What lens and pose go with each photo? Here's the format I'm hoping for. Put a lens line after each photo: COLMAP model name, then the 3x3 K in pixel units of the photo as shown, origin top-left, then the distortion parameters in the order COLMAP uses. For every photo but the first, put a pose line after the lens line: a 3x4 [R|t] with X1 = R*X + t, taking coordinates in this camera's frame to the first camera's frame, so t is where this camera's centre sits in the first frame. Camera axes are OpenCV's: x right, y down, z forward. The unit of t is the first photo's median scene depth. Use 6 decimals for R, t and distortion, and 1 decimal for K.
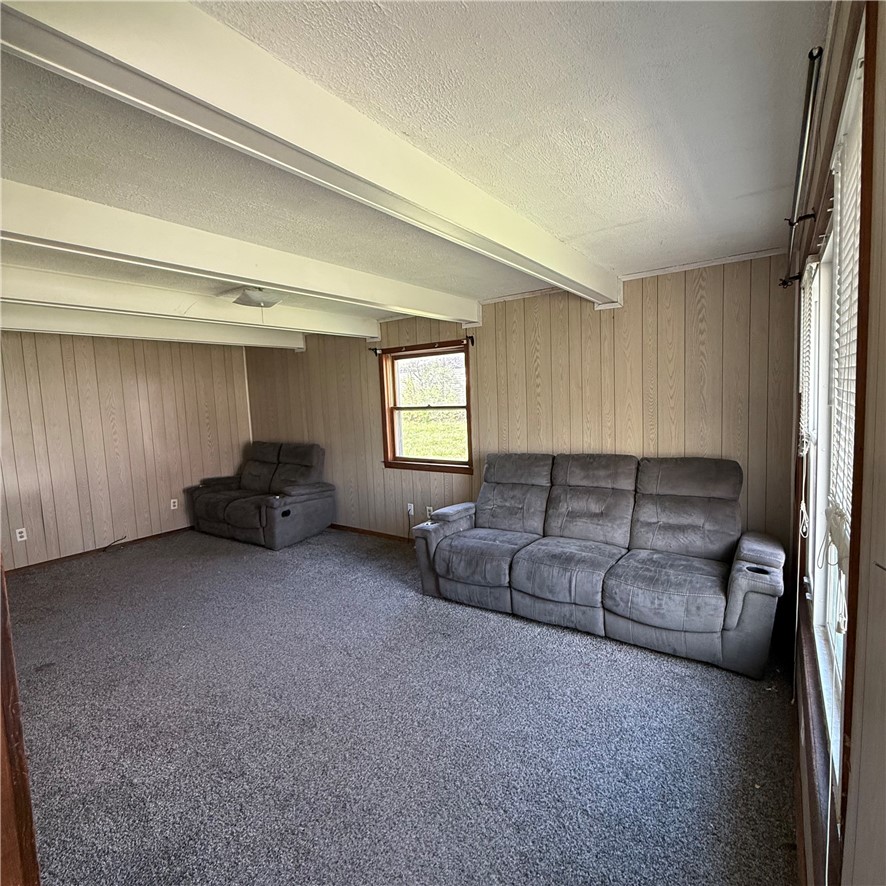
lens RADIAL K [[472.1, 0, 443.0], [0, 472.1, 435.0], [0, 0, 1]] dist [0.003072, 0.000352]
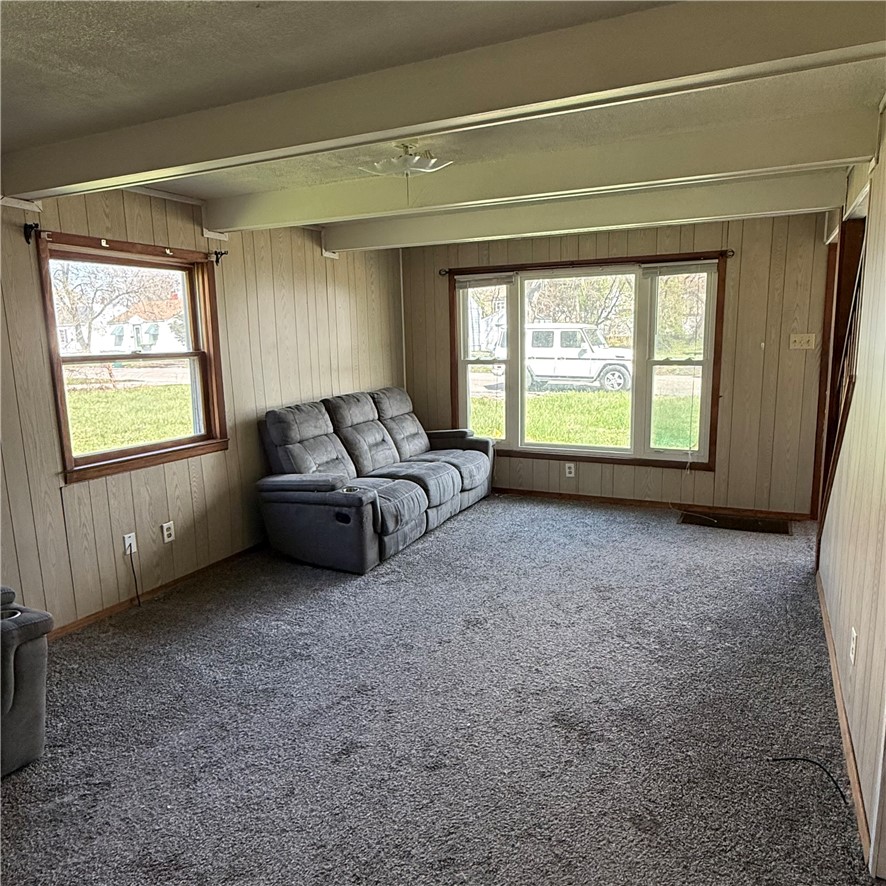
lens RADIAL K [[647.6, 0, 443.0], [0, 647.6, 443.0], [0, 0, 1]] dist [-0.000751, -0.000138]
pose [[-0.156932, -0.112880, 0.981137, -0.864339], [0.116271, 0.984426, 0.131856, -0.013934], [-0.980741, 0.134770, -0.141364, 0.754402]]
